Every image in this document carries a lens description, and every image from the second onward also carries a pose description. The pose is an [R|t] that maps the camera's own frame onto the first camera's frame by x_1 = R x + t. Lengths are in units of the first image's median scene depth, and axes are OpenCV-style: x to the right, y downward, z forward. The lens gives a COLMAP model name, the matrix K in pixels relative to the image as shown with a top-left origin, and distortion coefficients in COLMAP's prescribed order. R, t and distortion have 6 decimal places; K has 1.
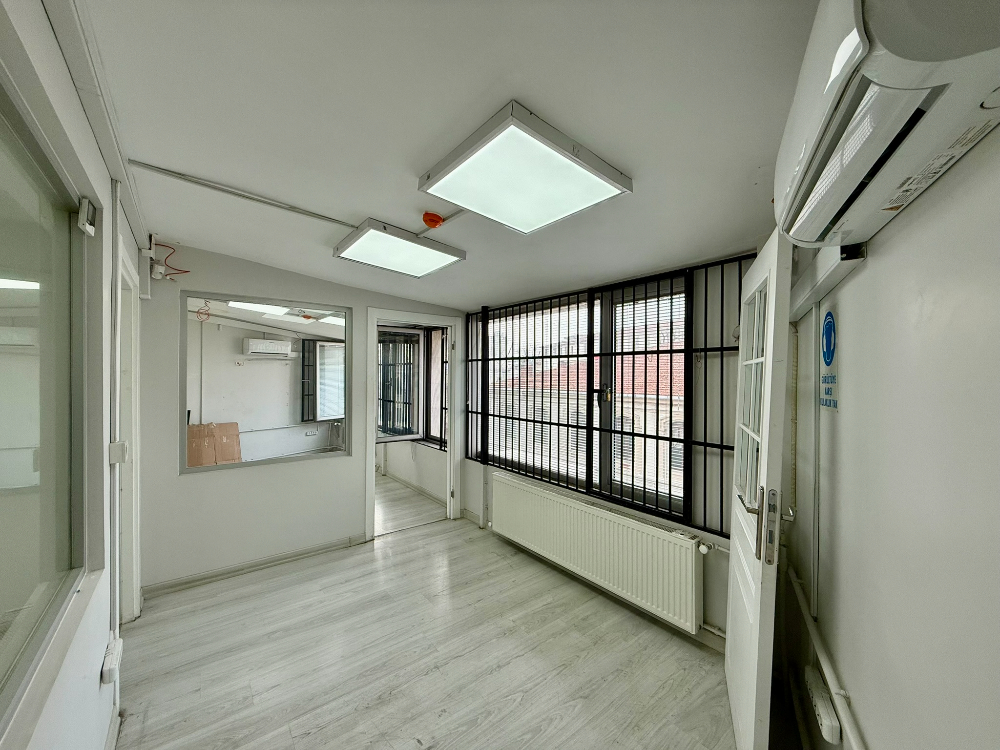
lens RADIAL K [[396.6, 0, 491.1], [0, 396.6, 377.1], [0, 0, 1]] dist [-0.000962, 0.000864]
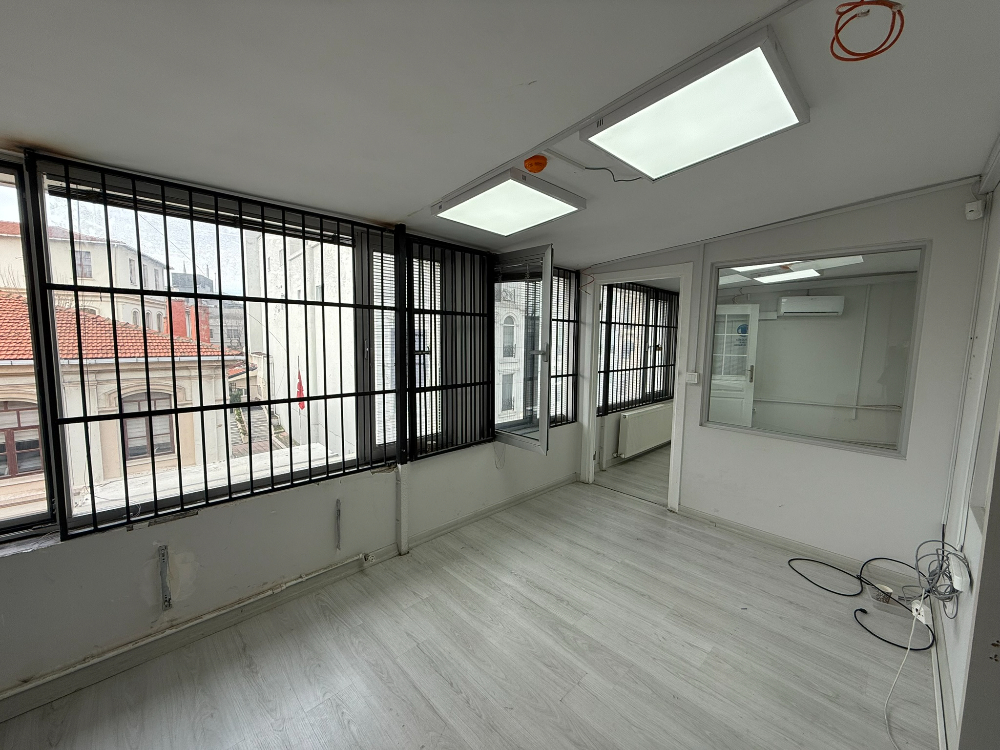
lens RADIAL K [[396.6, 0, 508.3], [0, 396.6, 379.2], [0, 0, 1]] dist [-0.000962, 0.000864]
pose [[-0.144518, -0.118544, 0.982376, -0.958215], [-0.018355, 0.992948, 0.117119, -0.011217], [-0.989332, -0.001106, -0.145675, 1.269689]]
